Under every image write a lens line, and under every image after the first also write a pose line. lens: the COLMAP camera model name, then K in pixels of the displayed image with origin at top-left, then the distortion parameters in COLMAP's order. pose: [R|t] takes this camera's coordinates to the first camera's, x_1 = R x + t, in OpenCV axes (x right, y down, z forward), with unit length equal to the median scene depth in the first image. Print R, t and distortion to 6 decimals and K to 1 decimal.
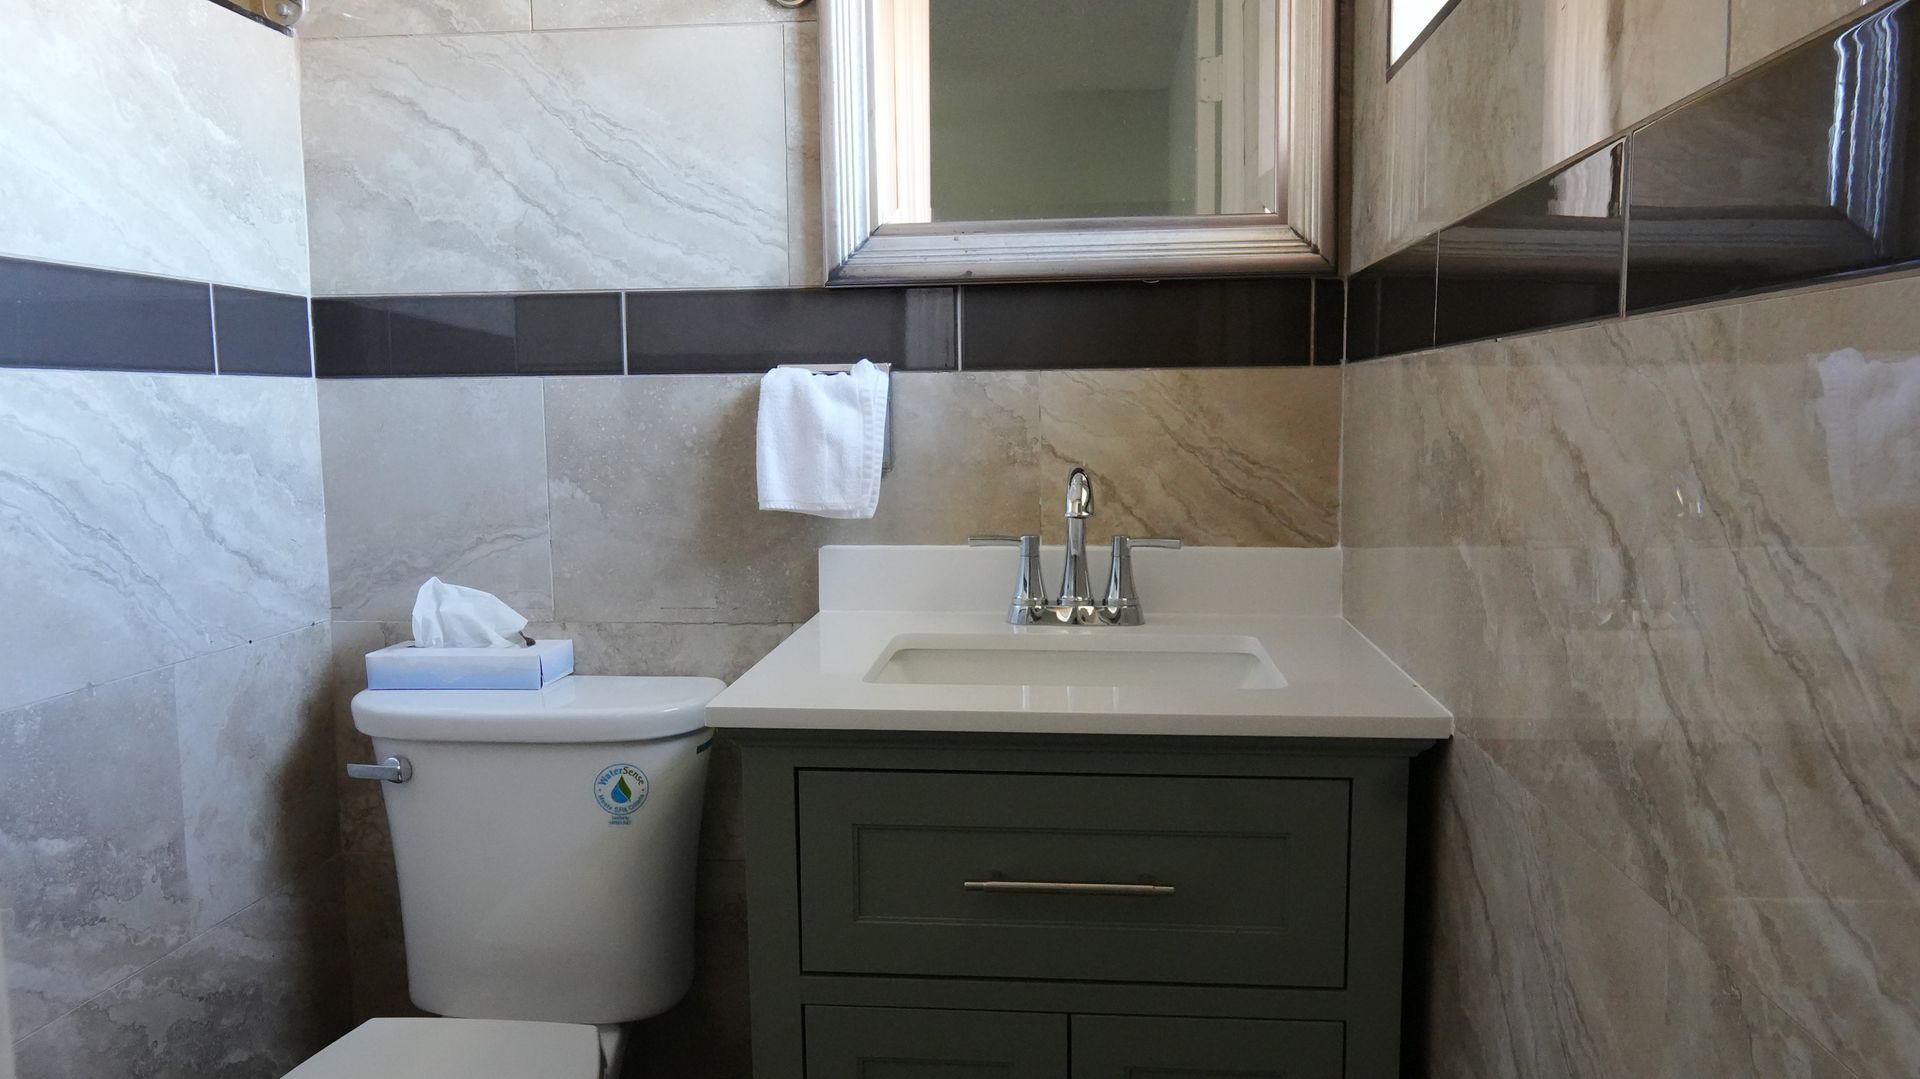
lens RADIAL K [[1340.6, 0, 968.4], [0, 1340.6, 536.2], [0, 0, 1]] dist [-0.002830, -0.004503]
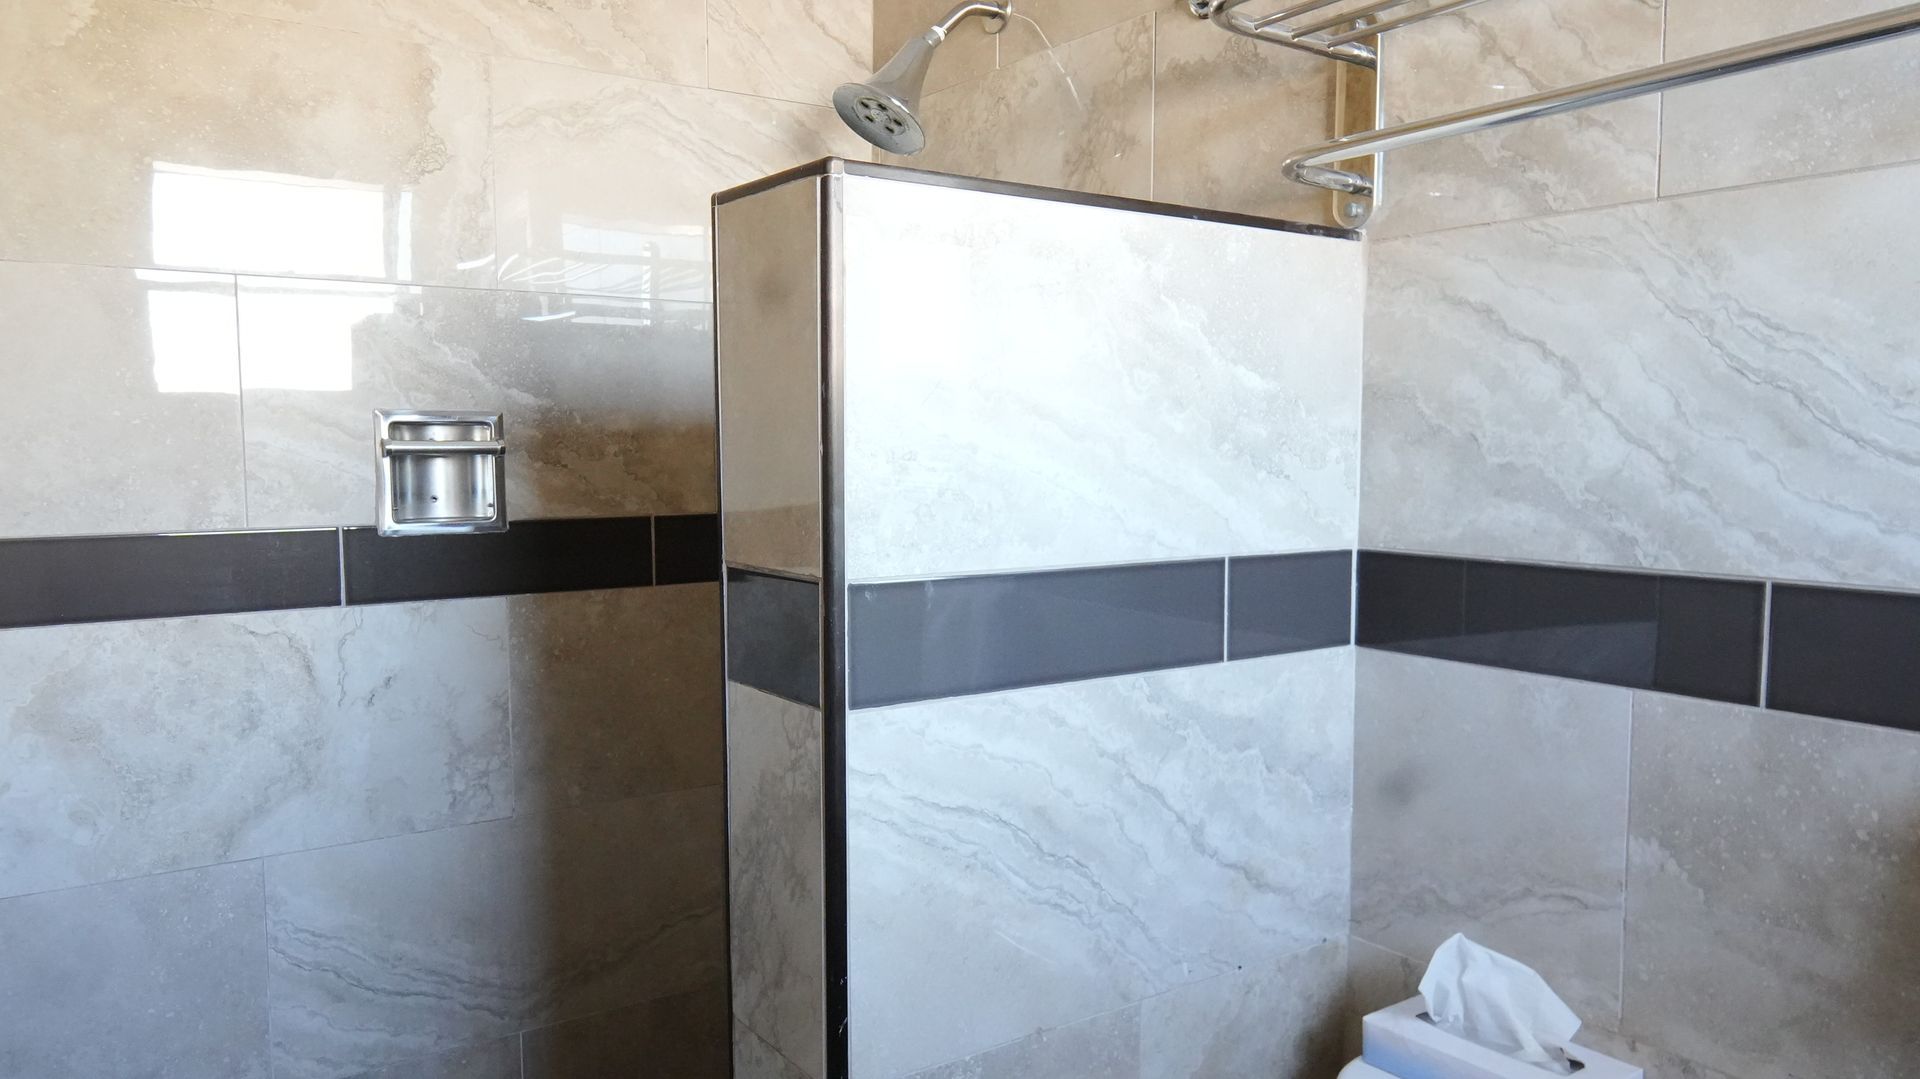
lens RADIAL K [[1340.6, 0, 967.4], [0, 1340.6, 554.2], [0, 0, 1]] dist [-0.002830, -0.004503]
pose [[0.650542, 0.070537, -0.756188, -0.020485], [-0.080771, 0.996457, 0.023462, -0.180086], [0.755163, 0.045815, 0.653934, 0.282382]]
